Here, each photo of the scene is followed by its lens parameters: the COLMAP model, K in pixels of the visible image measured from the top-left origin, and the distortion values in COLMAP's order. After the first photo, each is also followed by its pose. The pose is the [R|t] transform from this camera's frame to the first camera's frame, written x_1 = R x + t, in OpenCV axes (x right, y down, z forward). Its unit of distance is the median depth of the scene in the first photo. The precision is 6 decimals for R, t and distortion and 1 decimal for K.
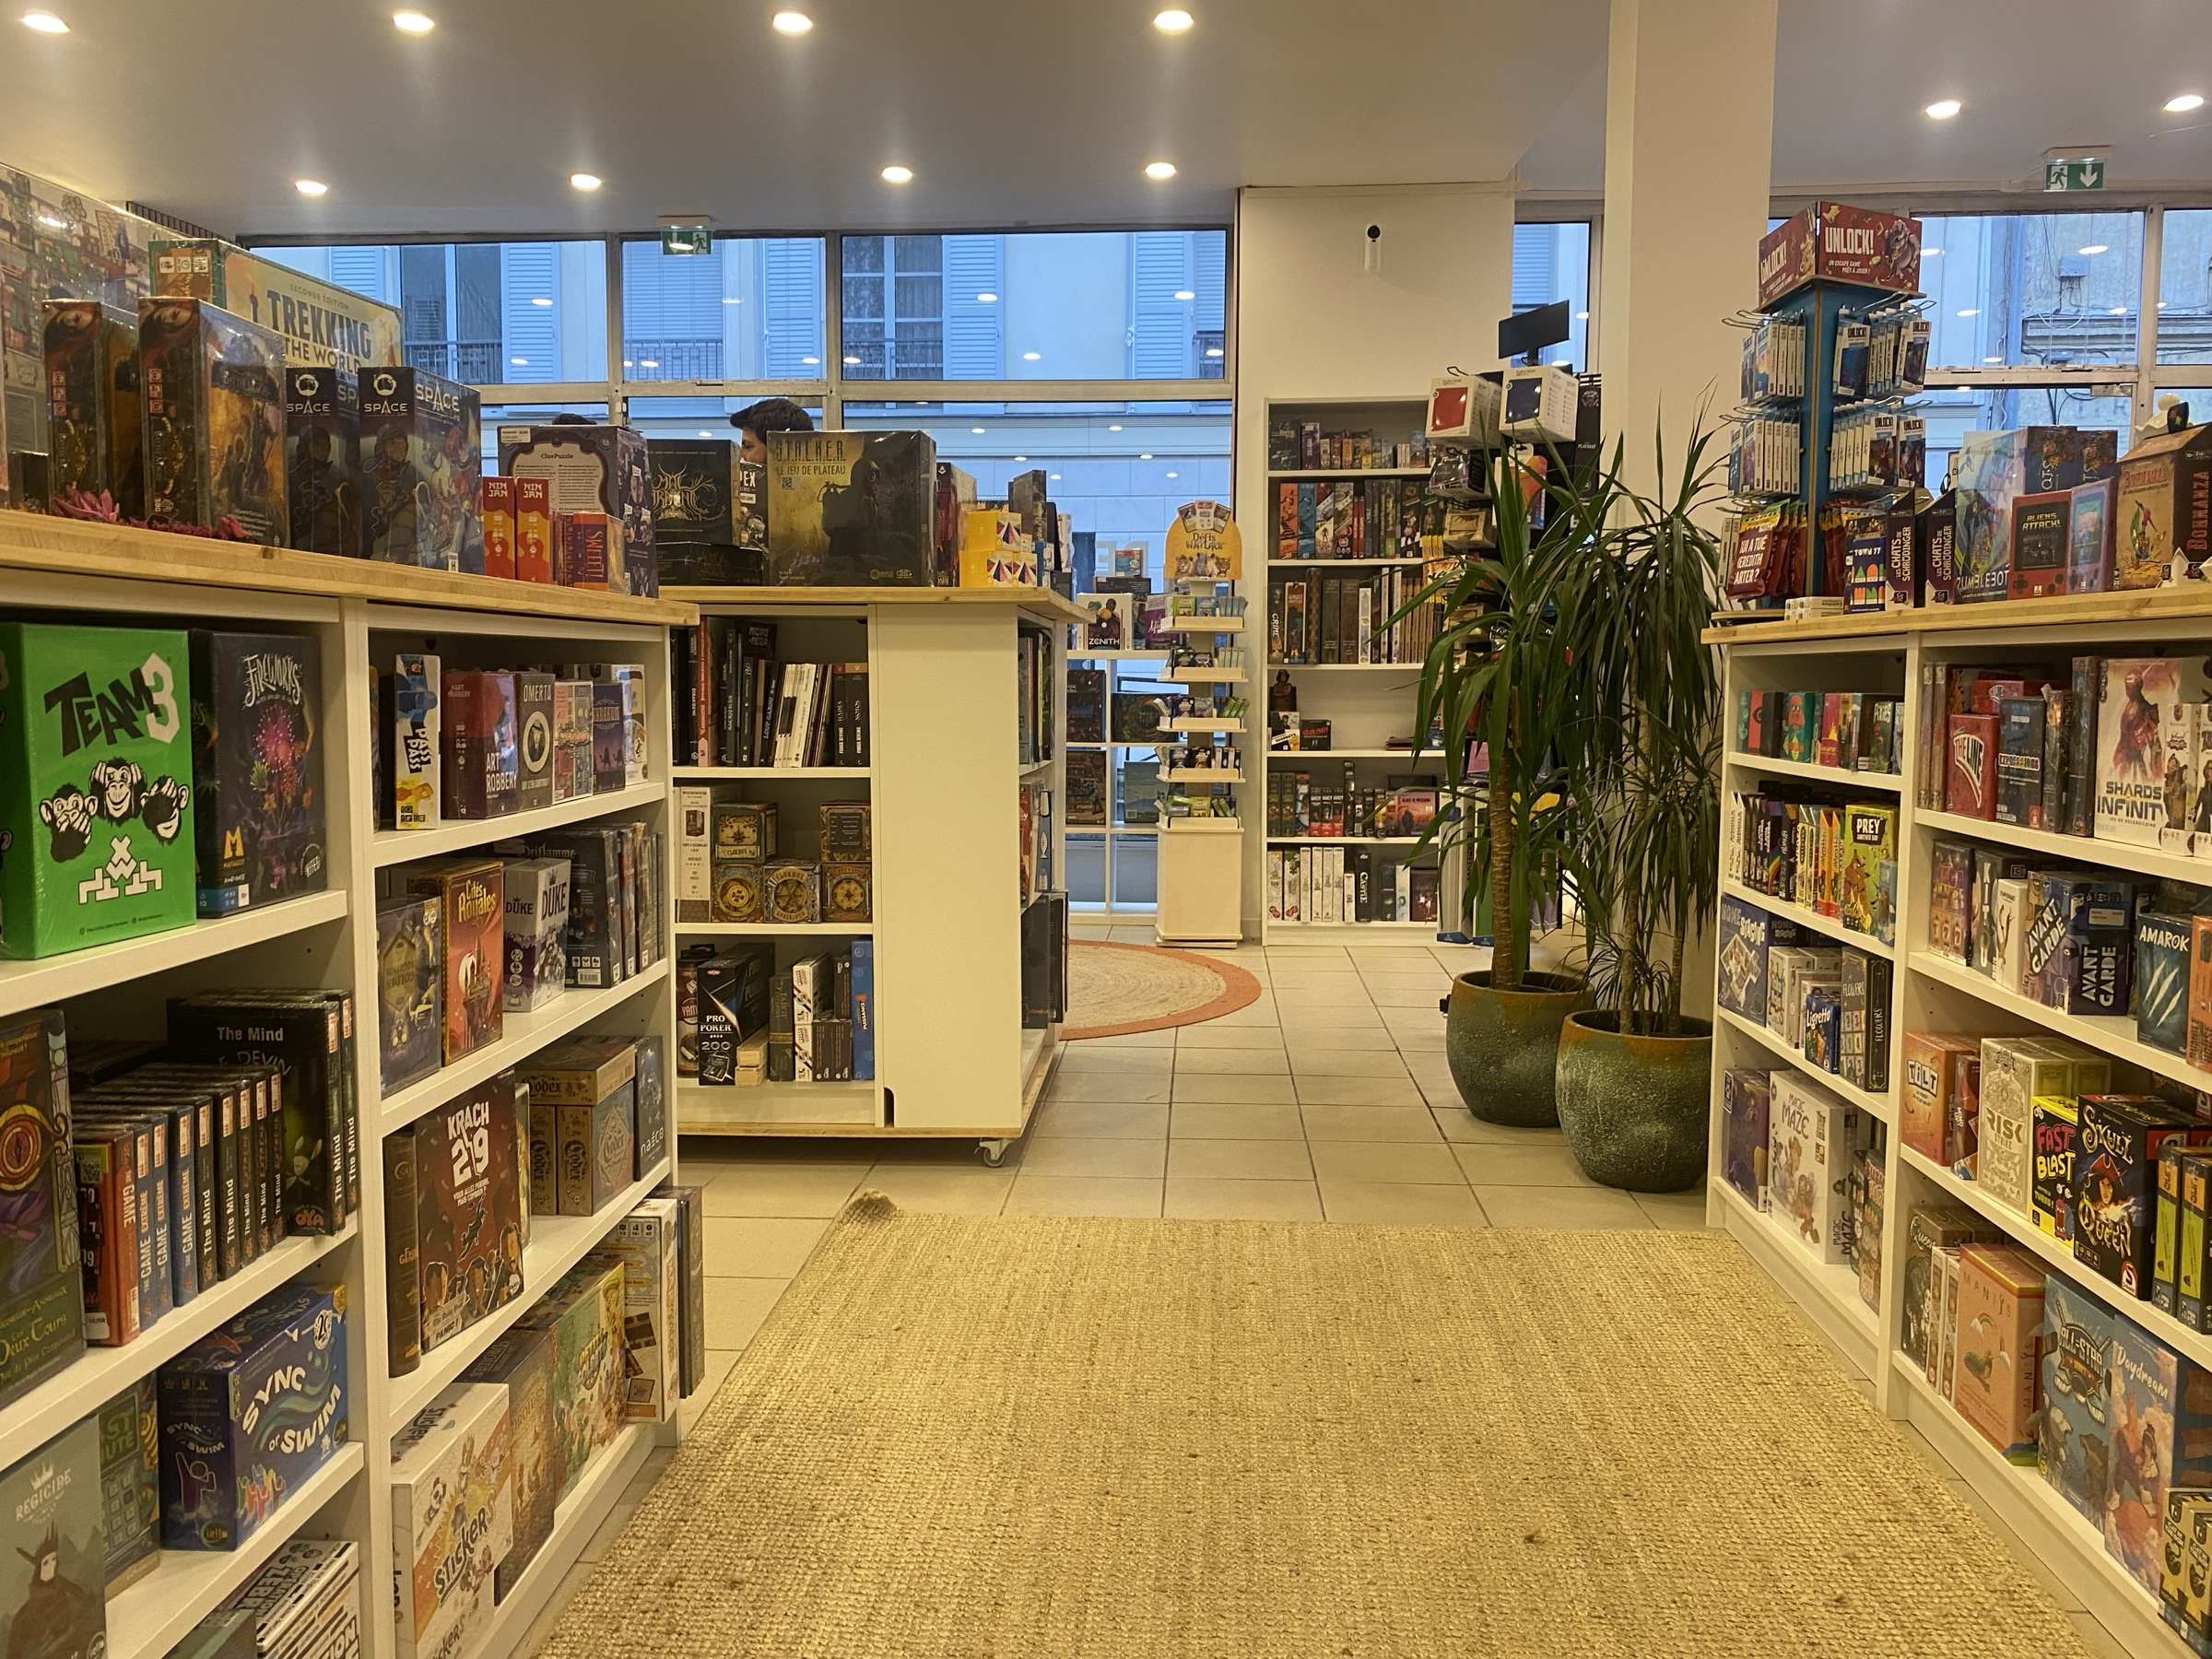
lens RADIAL K [[1716.9, 0, 1107.4], [0, 1716.9, 818.4], [0, 0, 1]] dist [0.009185, -0.005927]
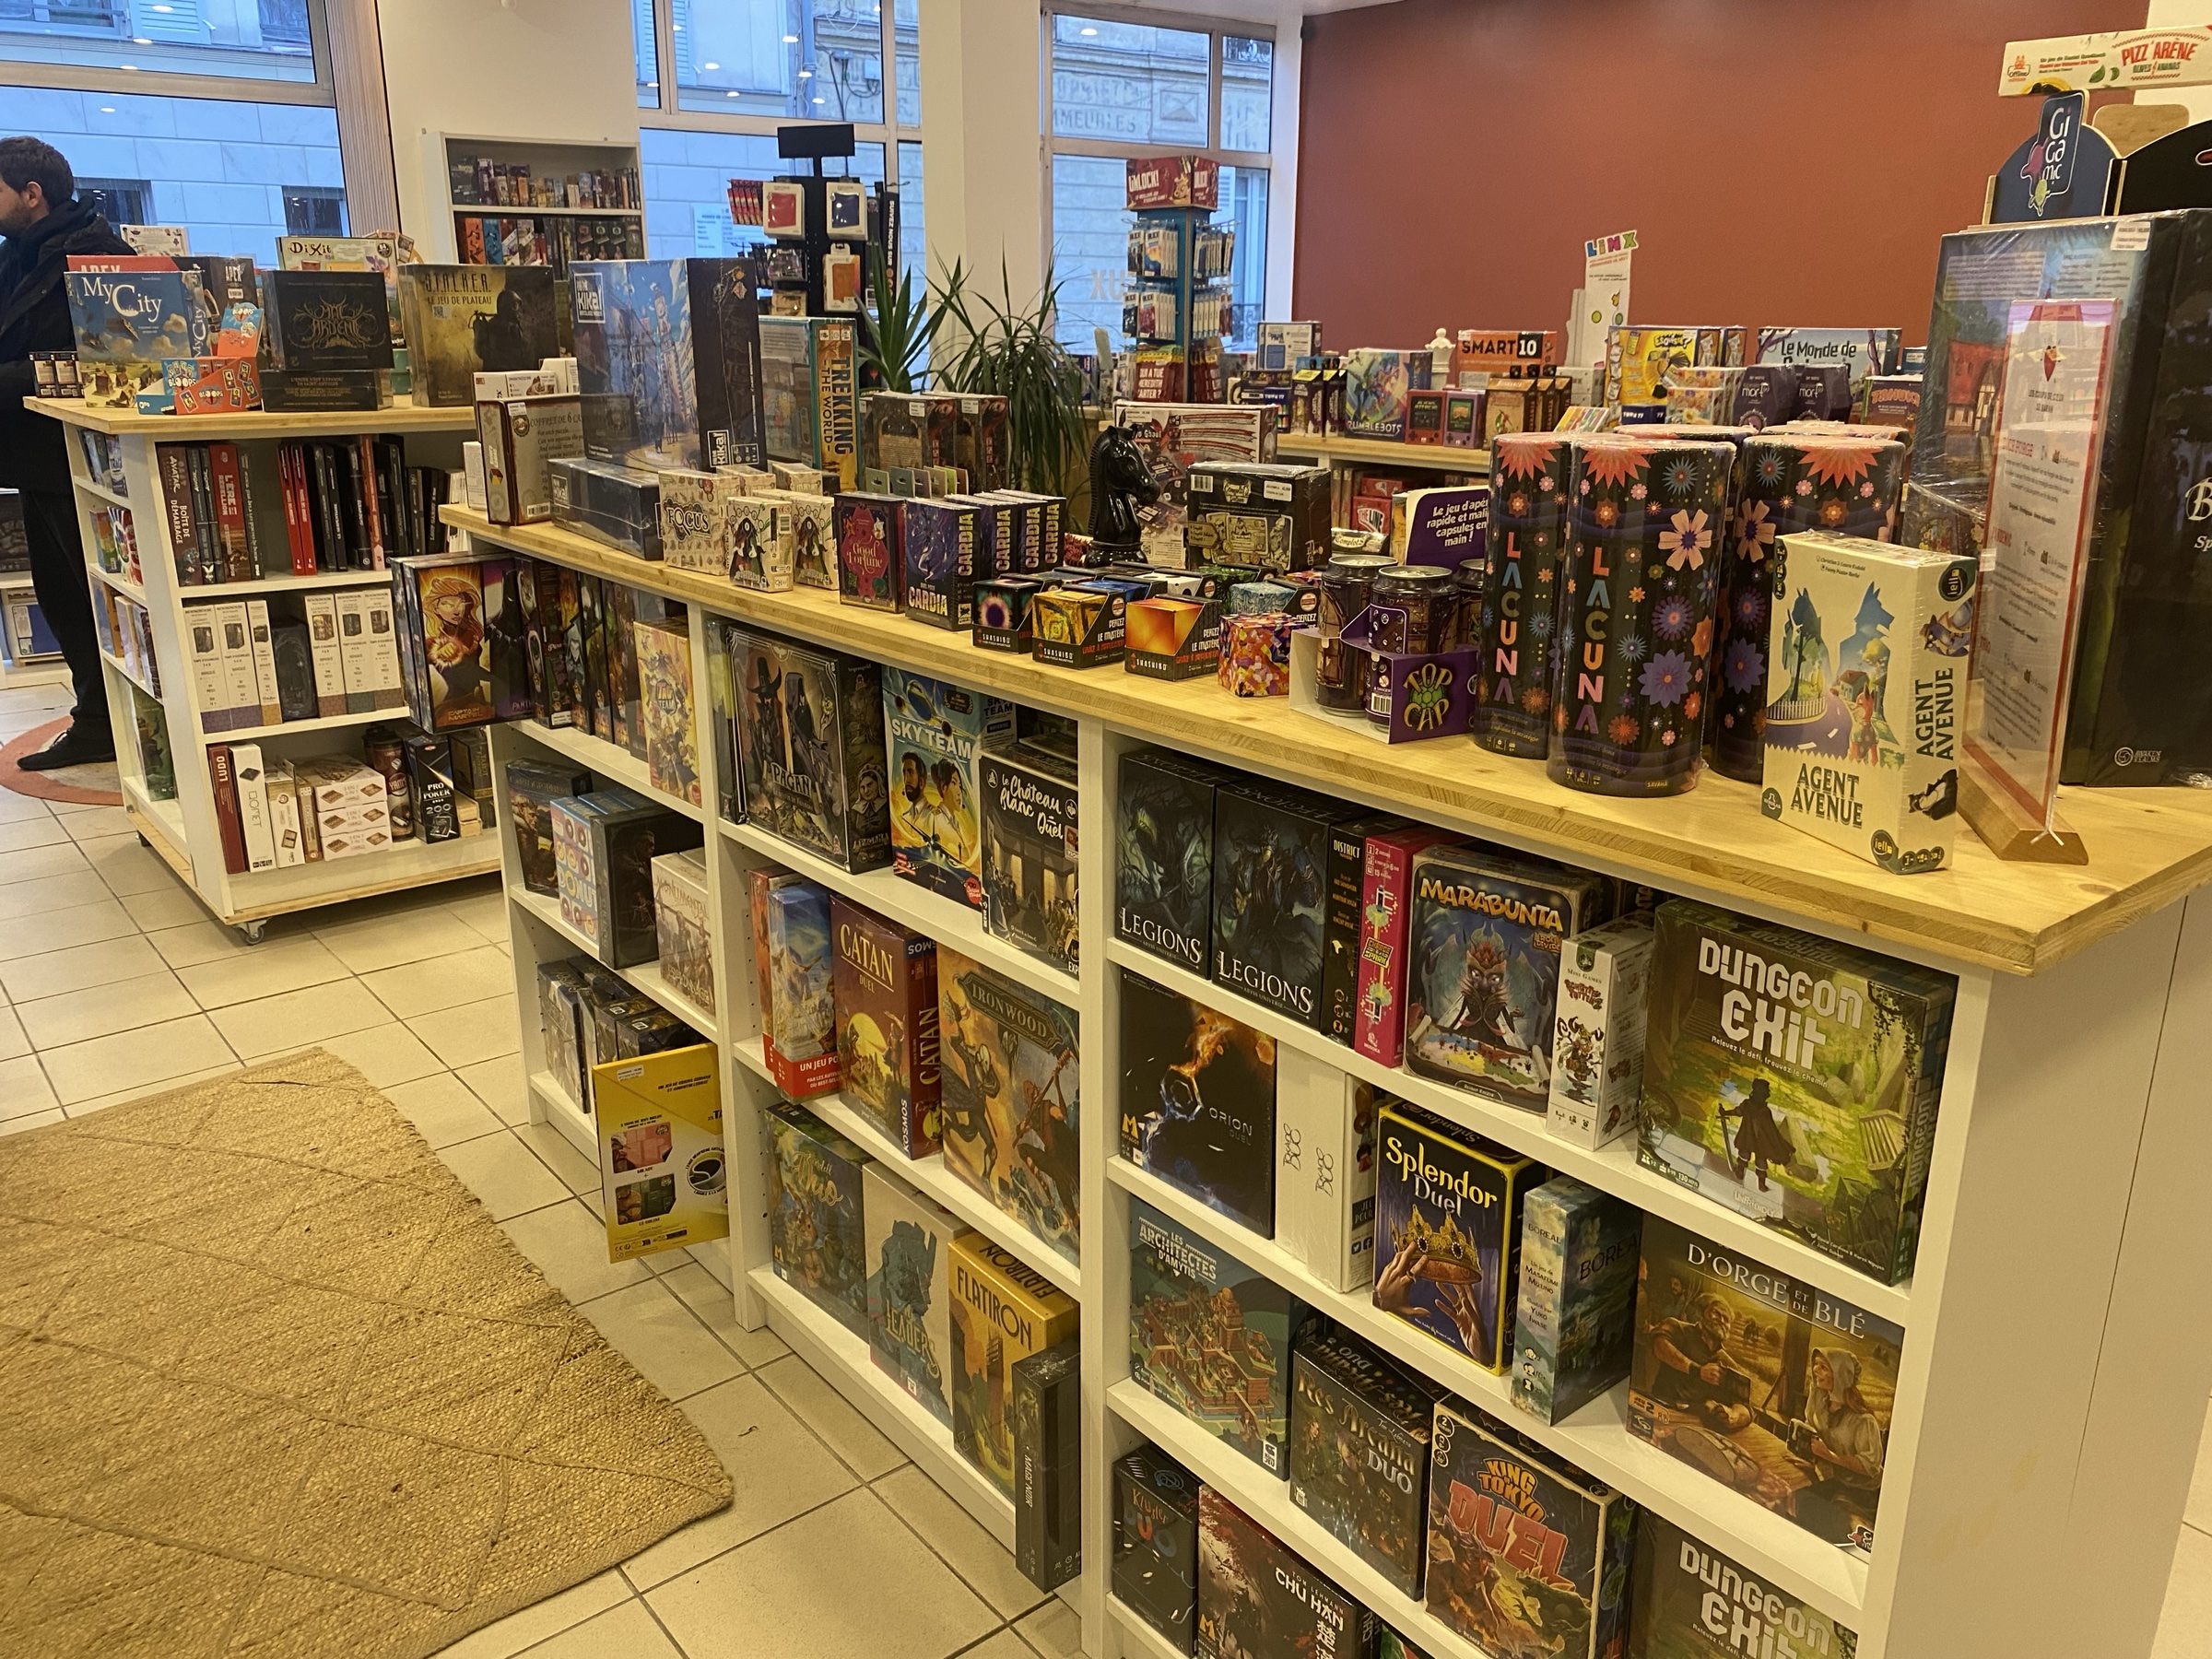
lens RADIAL K [[1716.9, 0, 1096.0], [0, 1716.9, 823.6], [0, 0, 1]] dist [0.009185, -0.005927]
pose [[0.740243, -0.198202, 0.642460, -0.651431], [0.053141, 0.969819, 0.237965, -0.113472], [-0.670235, -0.142011, 0.728435, -0.158975]]
